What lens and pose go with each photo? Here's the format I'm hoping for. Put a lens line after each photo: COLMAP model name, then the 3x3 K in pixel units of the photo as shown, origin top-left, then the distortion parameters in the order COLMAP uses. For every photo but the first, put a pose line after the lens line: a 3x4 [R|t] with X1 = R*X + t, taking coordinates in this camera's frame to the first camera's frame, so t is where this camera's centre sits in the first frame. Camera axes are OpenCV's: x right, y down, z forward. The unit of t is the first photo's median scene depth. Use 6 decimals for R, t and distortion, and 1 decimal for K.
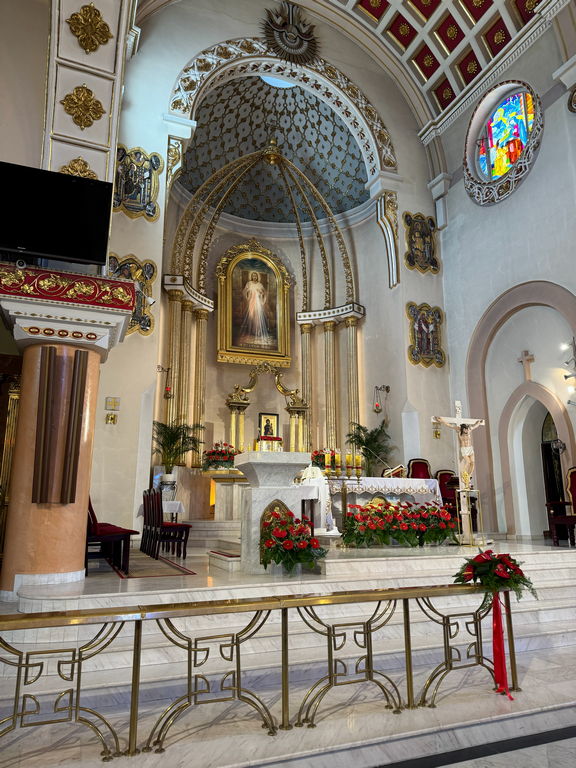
lens RADIAL K [[538.8, 0, 286.5], [0, 538.8, 385.2], [0, 0, 1]] dist [0.088360, -0.009002]
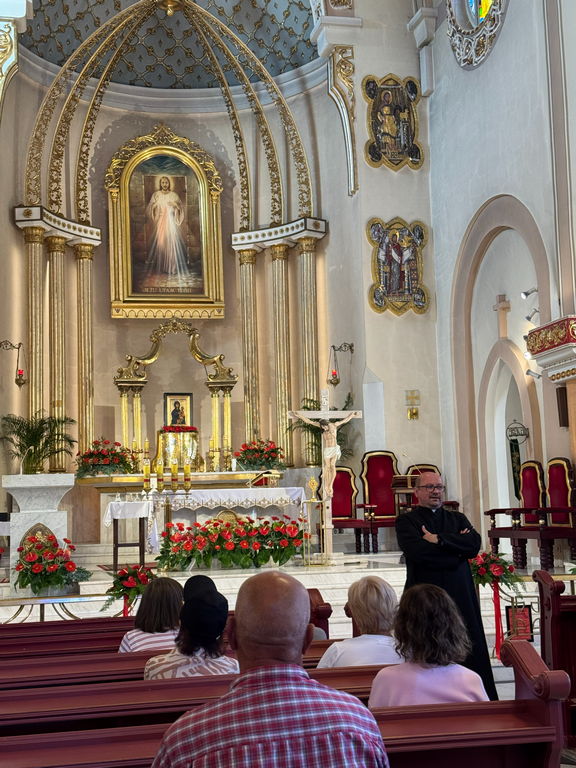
lens RADIAL K [[1092.5, 0, 287.4], [0, 1092.5, 383.5], [0, 0, 1]] dist [0.104934, 0.000000]
pose [[0.985978, -0.044572, -0.160814, 0.321022], [0.060753, 0.993415, 0.097143, -0.085344], [0.155425, -0.105551, 0.982193, -0.354302]]
